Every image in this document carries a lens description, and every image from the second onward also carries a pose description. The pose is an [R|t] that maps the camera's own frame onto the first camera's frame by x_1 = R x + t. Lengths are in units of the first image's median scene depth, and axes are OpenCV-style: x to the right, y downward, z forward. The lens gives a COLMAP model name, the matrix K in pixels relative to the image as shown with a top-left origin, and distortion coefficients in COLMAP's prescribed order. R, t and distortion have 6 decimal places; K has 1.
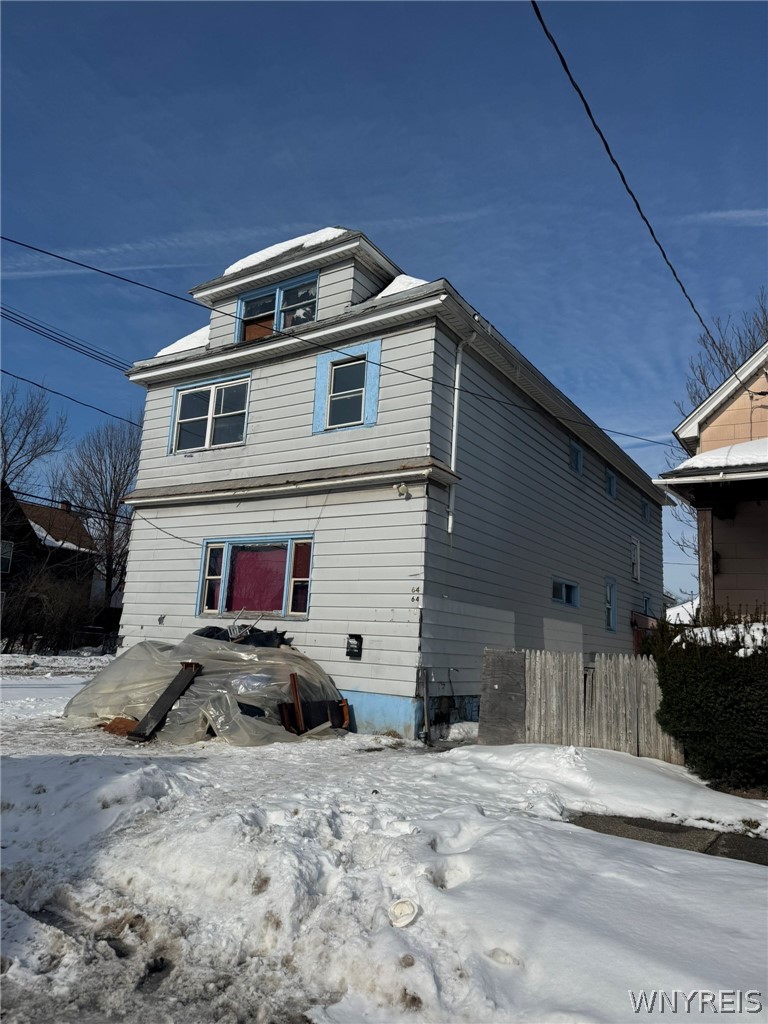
lens RADIAL K [[715.7, 0, 385.8], [0, 715.7, 515.5], [0, 0, 1]] dist [0.032551, -0.019560]
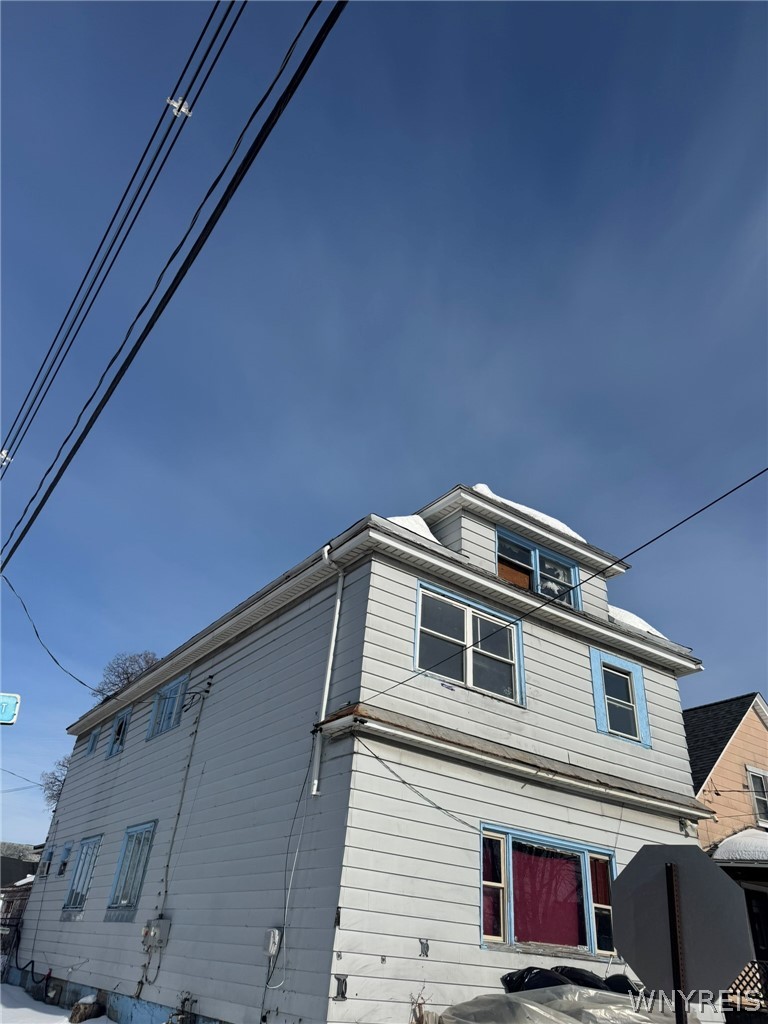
lens RADIAL K [[715.7, 0, 385.6], [0, 715.7, 503.0], [0, 0, 1]] dist [0.032551, -0.019560]
pose [[0.370504, 0.478356, 0.796180, -1.035854], [-0.222902, 0.877927, -0.423743, 0.081603], [-0.901688, -0.020472, 0.431902, 0.791477]]
